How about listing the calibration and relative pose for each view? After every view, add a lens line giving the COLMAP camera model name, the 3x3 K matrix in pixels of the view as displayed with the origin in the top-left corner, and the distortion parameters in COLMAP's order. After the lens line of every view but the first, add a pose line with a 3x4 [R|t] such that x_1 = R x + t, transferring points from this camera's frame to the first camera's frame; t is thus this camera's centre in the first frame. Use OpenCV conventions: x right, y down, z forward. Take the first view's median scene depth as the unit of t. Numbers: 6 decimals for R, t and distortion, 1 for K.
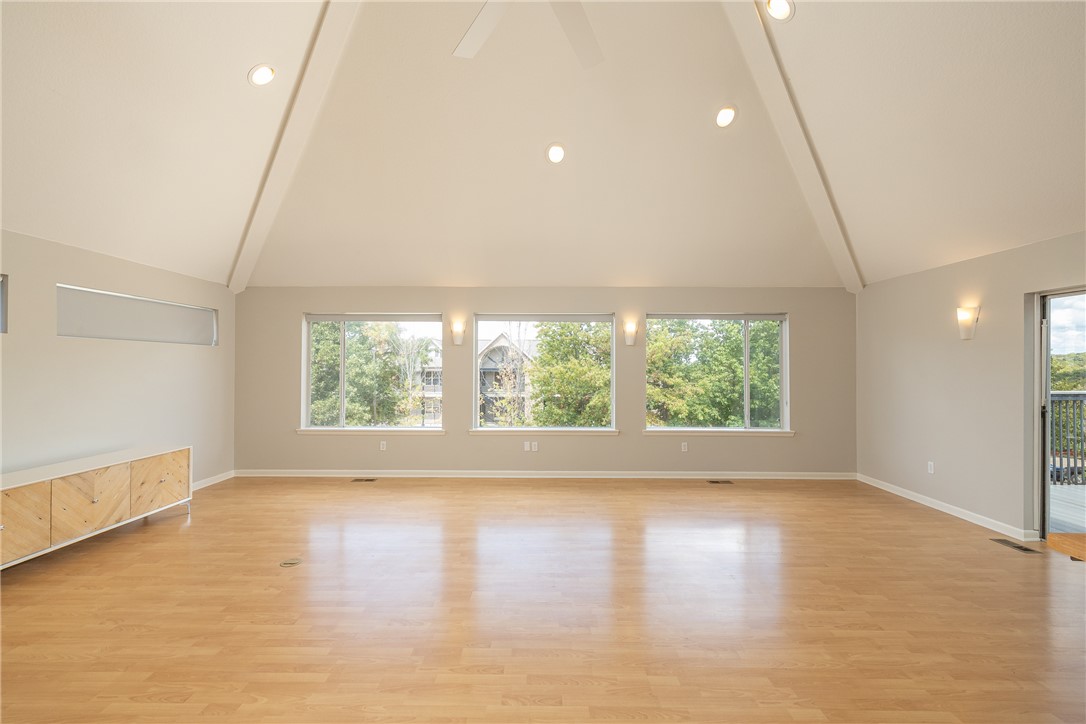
lens RADIAL K [[453.7, 0, 542.4], [0, 453.7, 363.1], [0, 0, 1]] dist [0.001387, 0.000637]
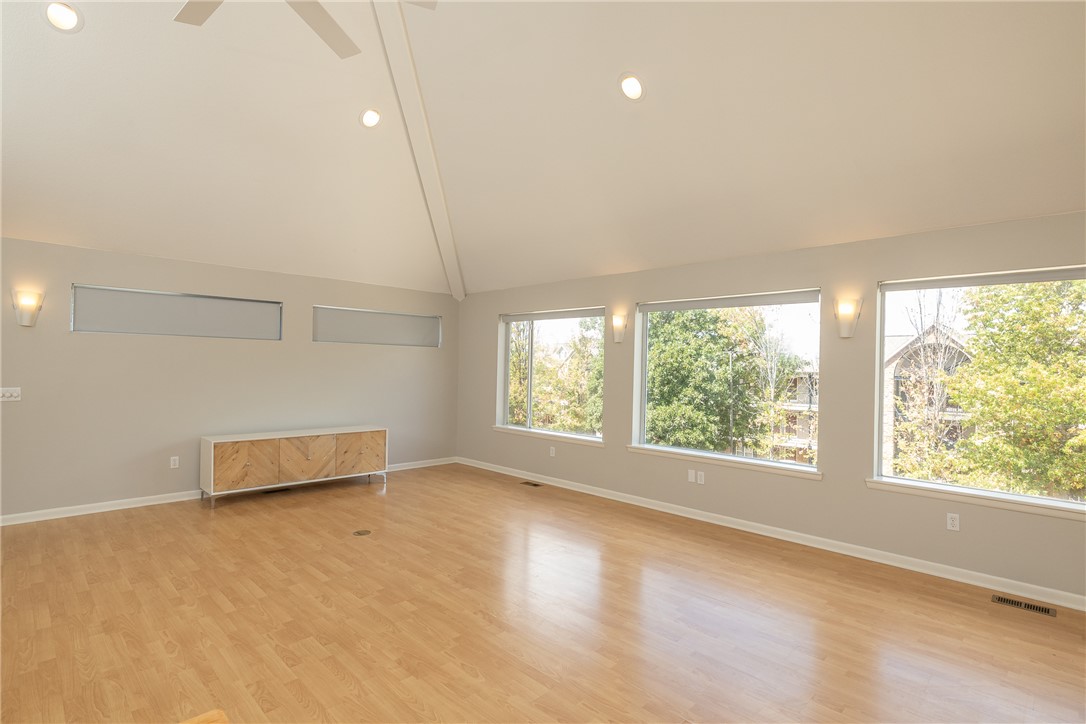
lens RADIAL K [[535.6, 0, 541.9], [0, 535.6, 360.9], [0, 0, 1]] dist [-0.005167, 0.001480]
pose [[0.710779, 0.003712, -0.703406, 0.465469], [-0.011754, 0.999909, -0.006601, 0.003126], [0.703317, 0.012959, 0.710758, 0.222312]]
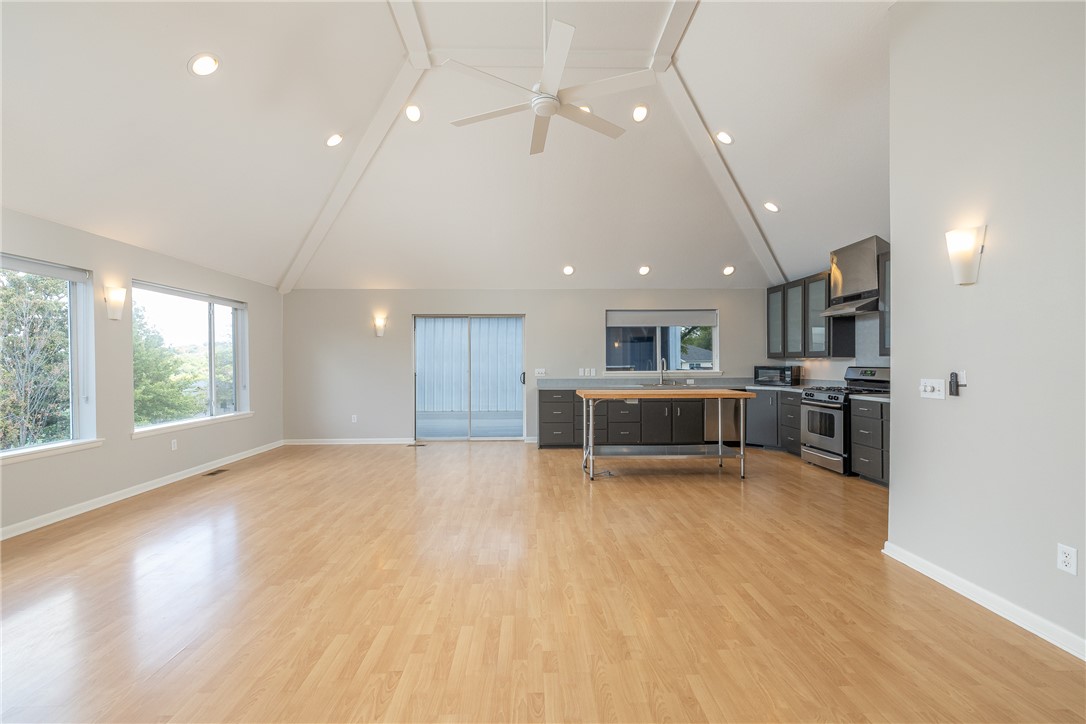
lens RADIAL K [[453.7, 0, 539.0], [0, 453.7, 360.6], [0, 0, 1]] dist [0.001387, 0.000637]
pose [[-0.030416, 0.000254, 0.999537, -0.633415], [0.000670, 1.000000, -0.000234, 0.031373], [-0.999537, 0.000662, -0.030416, 0.387058]]
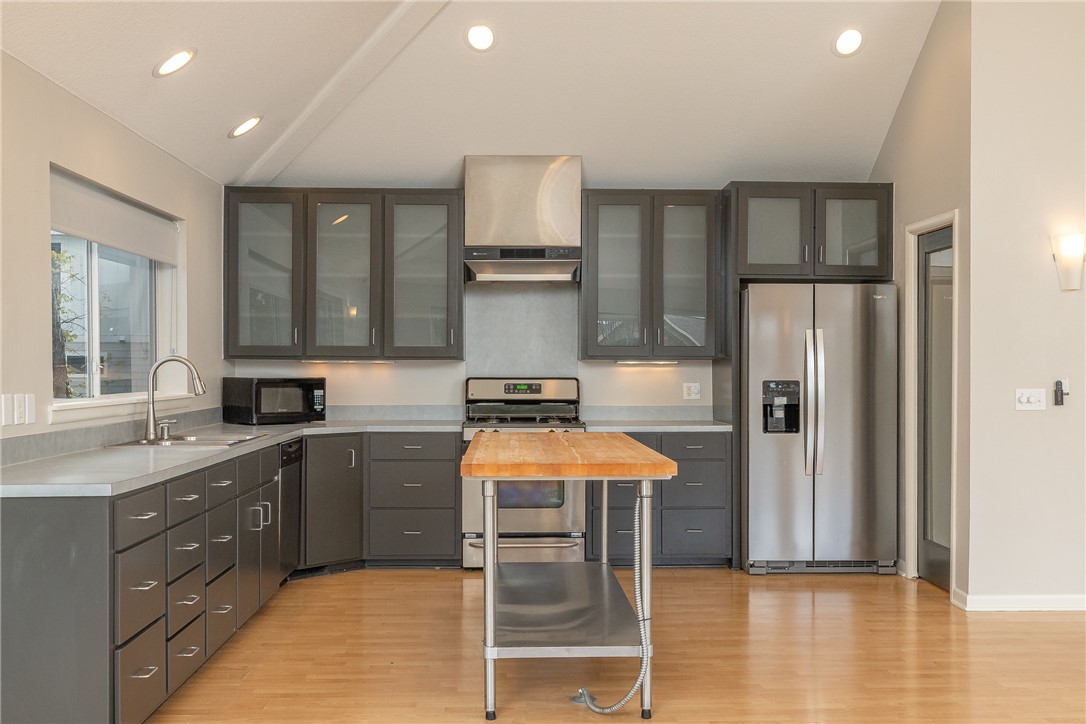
lens RADIAL K [[1083.6, 0, 546.7], [0, 1083.6, 360.7], [0, 0, 1]] dist [0.003369, 0.000000]
pose [[-0.999062, -0.005519, -0.042952, 0.419884], [-0.005162, 0.999951, -0.008431, 0.035861], [0.042997, -0.008201, -0.999042, 1.014603]]
